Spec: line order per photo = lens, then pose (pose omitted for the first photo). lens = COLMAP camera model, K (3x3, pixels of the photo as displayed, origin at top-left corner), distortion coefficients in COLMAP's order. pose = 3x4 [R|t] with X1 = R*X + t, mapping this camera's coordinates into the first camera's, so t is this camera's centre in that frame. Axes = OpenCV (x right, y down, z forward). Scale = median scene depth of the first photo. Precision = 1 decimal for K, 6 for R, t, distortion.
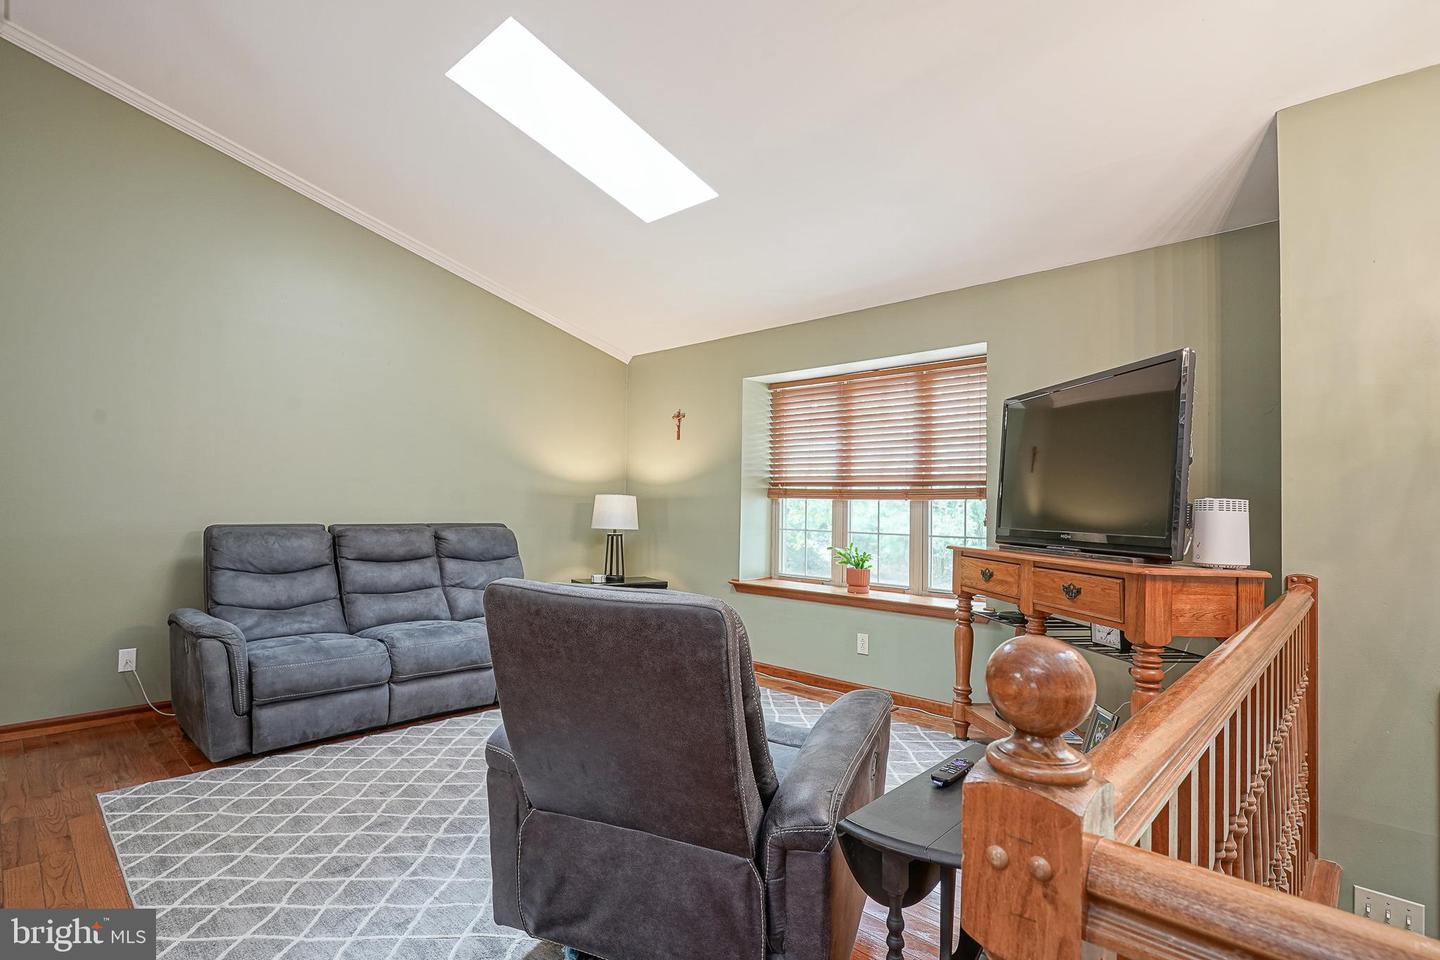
lens RADIAL K [[705.3, 0, 720.5], [0, 705.3, 490.9], [0, 0, 1]] dist [-0.013333, 0.005512]
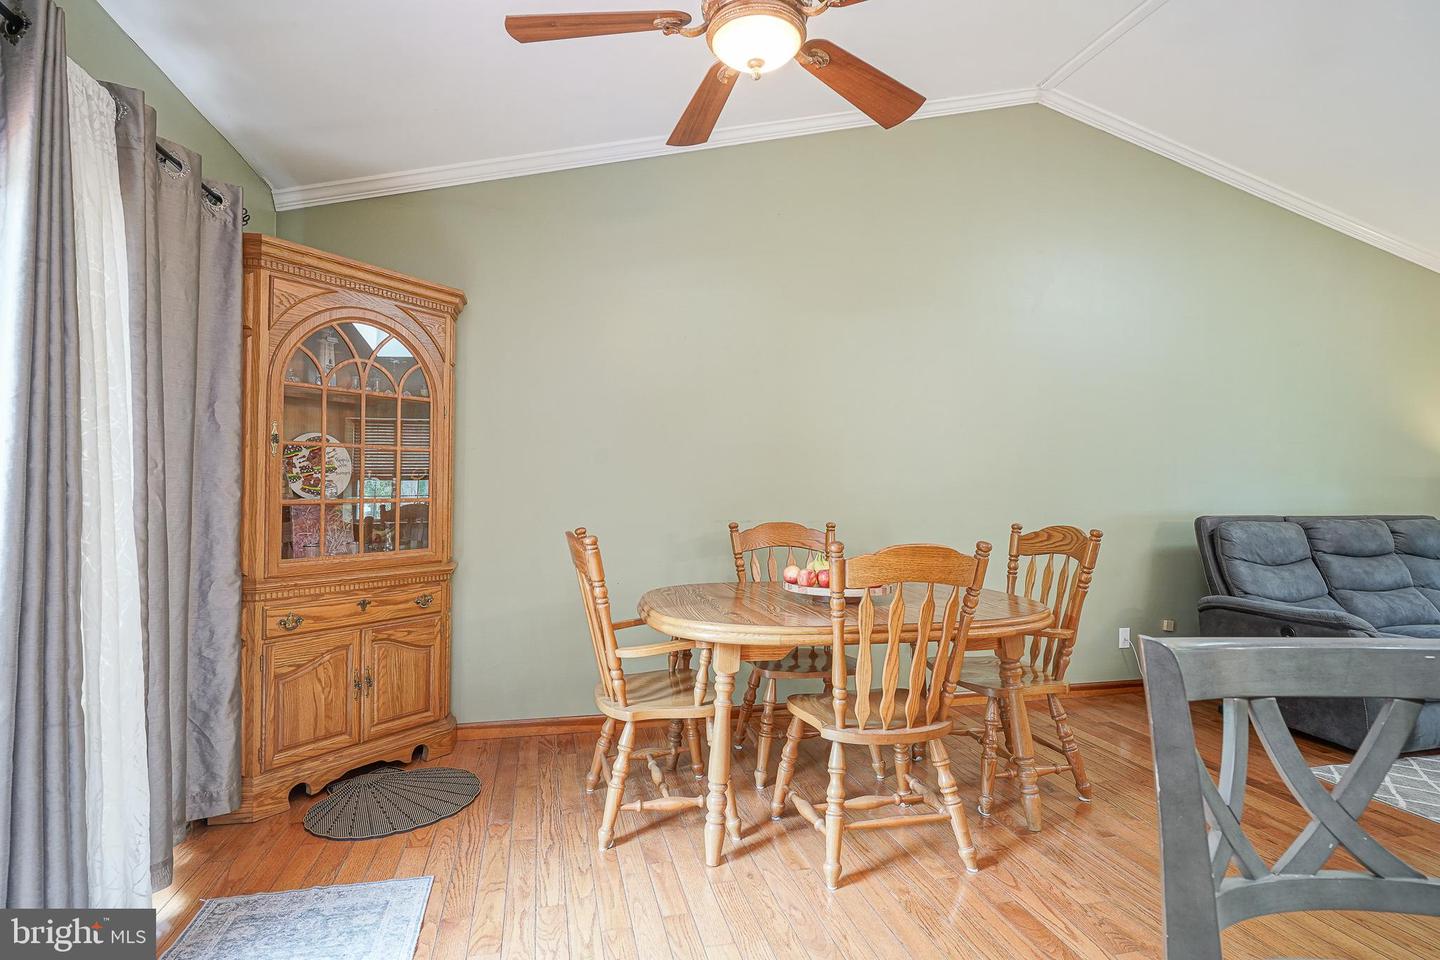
lens RADIAL K [[705.3, 0, 719.1], [0, 705.3, 477.1], [0, 0, 1]] dist [-0.013333, 0.005512]
pose [[0.846151, -0.013727, -0.532766, -0.727492], [0.014010, 0.999896, -0.003512, -0.015926], [0.532759, -0.004492, 0.846255, -0.259107]]
